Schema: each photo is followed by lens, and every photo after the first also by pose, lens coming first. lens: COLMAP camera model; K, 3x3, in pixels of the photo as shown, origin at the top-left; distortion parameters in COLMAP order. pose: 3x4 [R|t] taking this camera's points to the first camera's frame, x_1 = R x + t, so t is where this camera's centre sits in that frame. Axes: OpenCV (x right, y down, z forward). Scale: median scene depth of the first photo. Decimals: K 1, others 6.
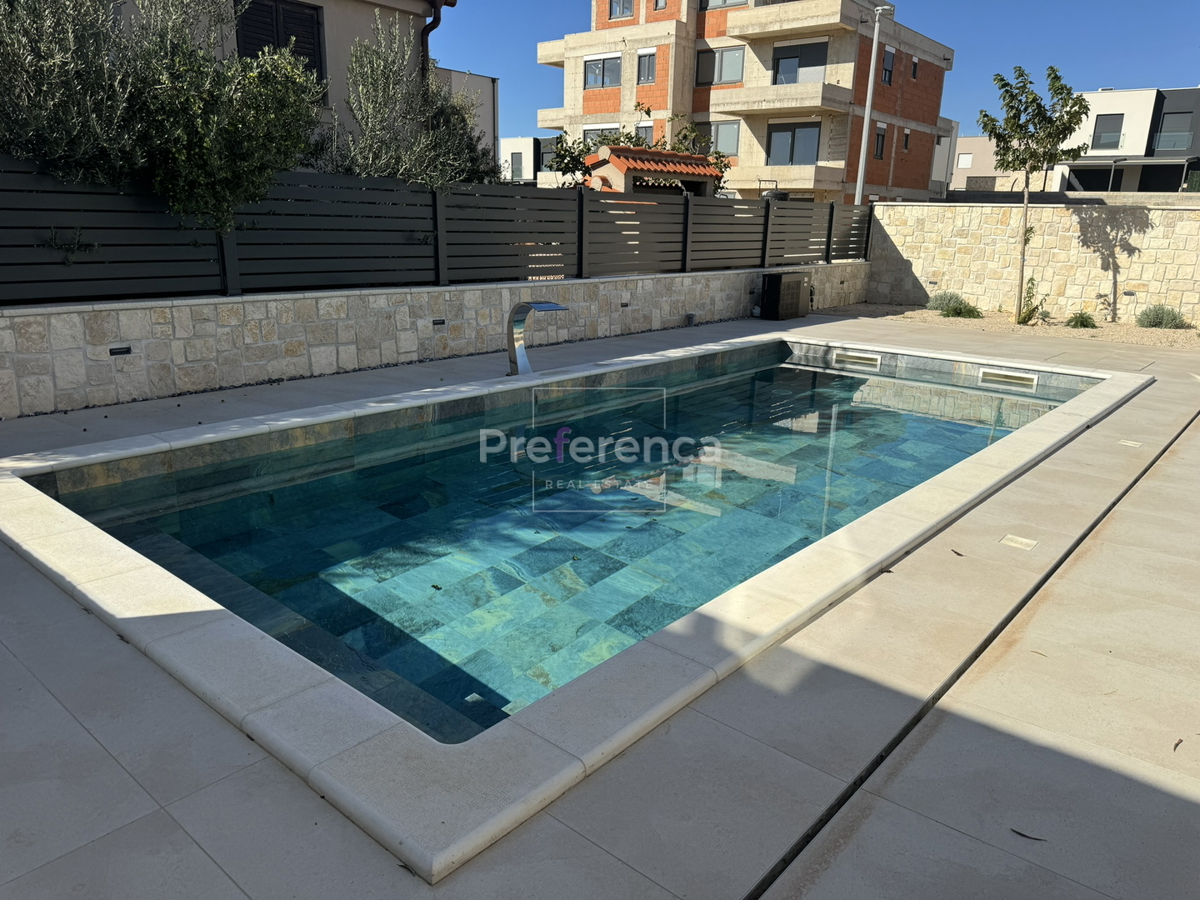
lens RADIAL K [[849.0, 0, 601.4], [0, 849.0, 452.8], [0, 0, 1]] dist [0.043563, -0.049723]
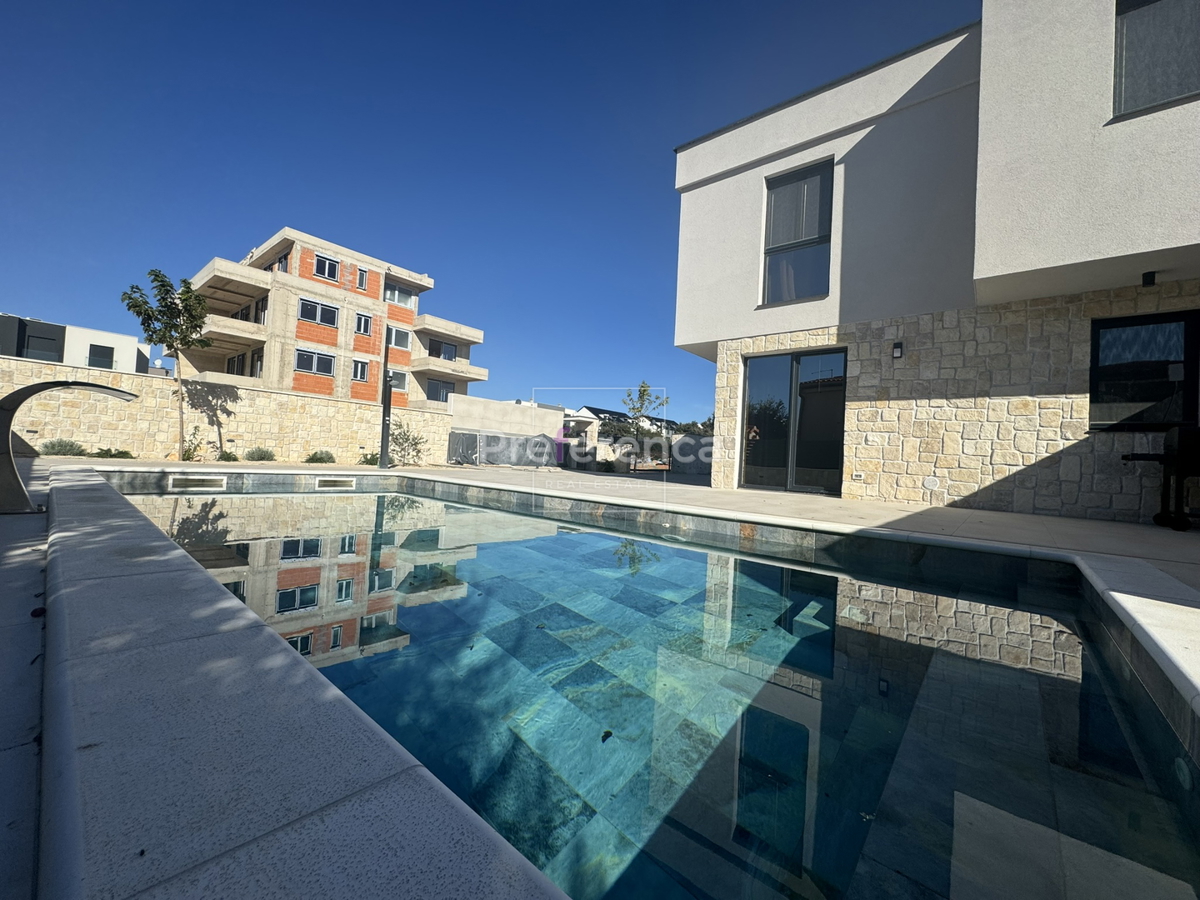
lens RADIAL K [[479.5, 0, 598.8], [0, 479.5, 449.3], [0, 0, 1]] dist [-0.002957, 0.000435]
pose [[0.001272, 0.001304, 0.999998, -0.271134], [0.214760, 0.976666, -0.001547, -0.033349], [-0.976666, 0.214761, 0.000962, 0.416965]]
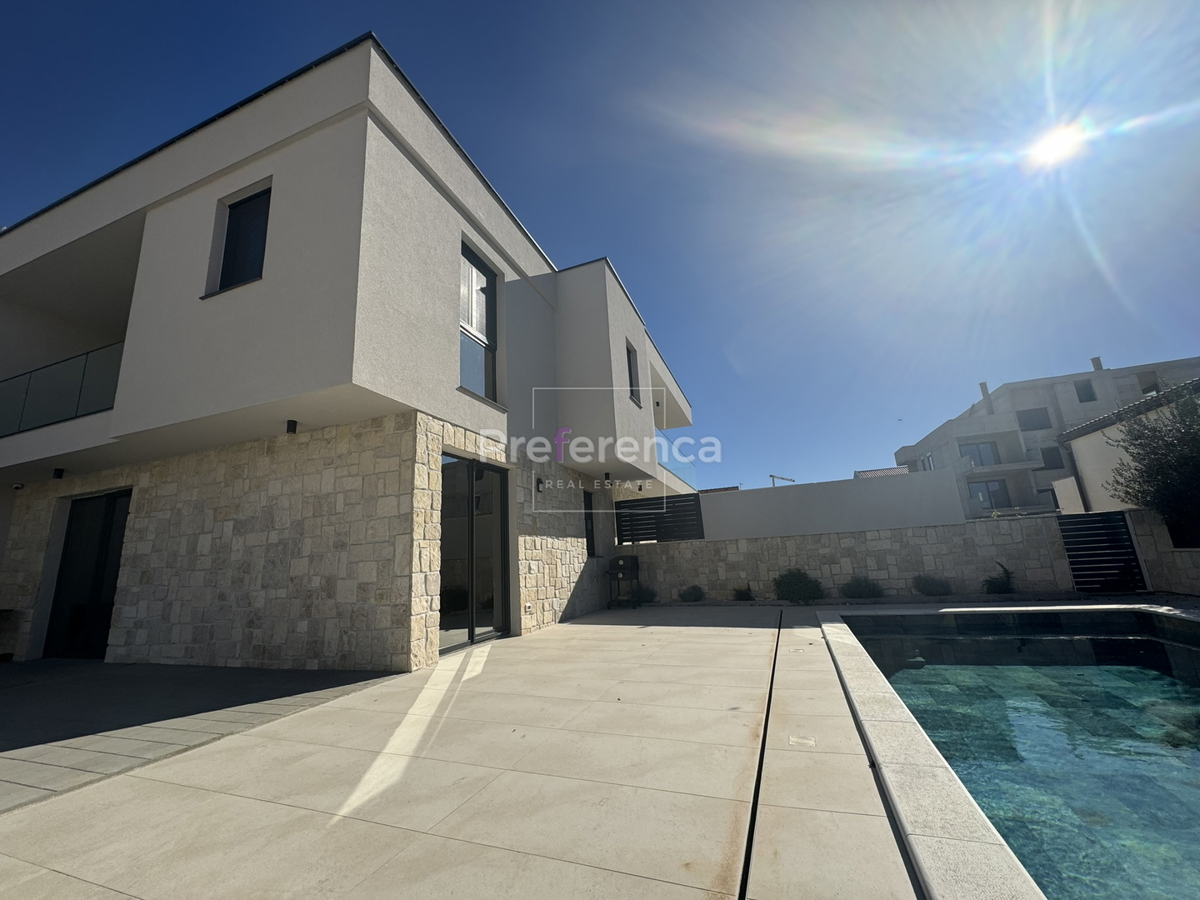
lens RADIAL K [[479.5, 0, 602.2], [0, 479.5, 450.7], [0, 0, 1]] dist [-0.002957, 0.000435]
pose [[-0.940544, -0.046974, -0.336407, 0.490437], [-0.058331, 0.998015, 0.023728, -0.146427], [0.334625, 0.041940, -0.941418, 0.690163]]
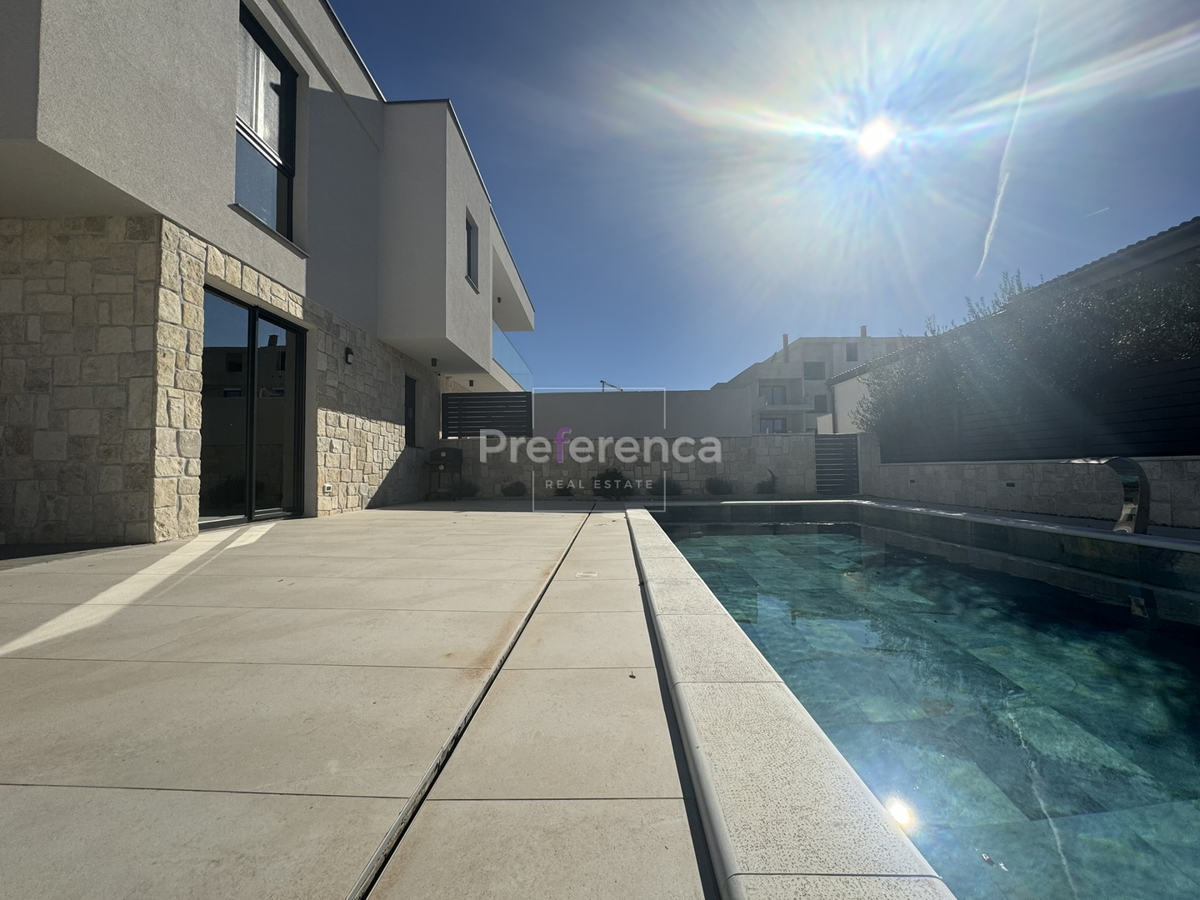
lens RADIAL K [[479.5, 0, 601.9], [0, 479.5, 448.4], [0, 0, 1]] dist [-0.002957, 0.000435]
pose [[-0.774284, -0.045233, -0.631220, 0.469085], [-0.177701, 0.972852, 0.148263, -0.108210], [0.607377, 0.226966, -0.761301, 0.689978]]
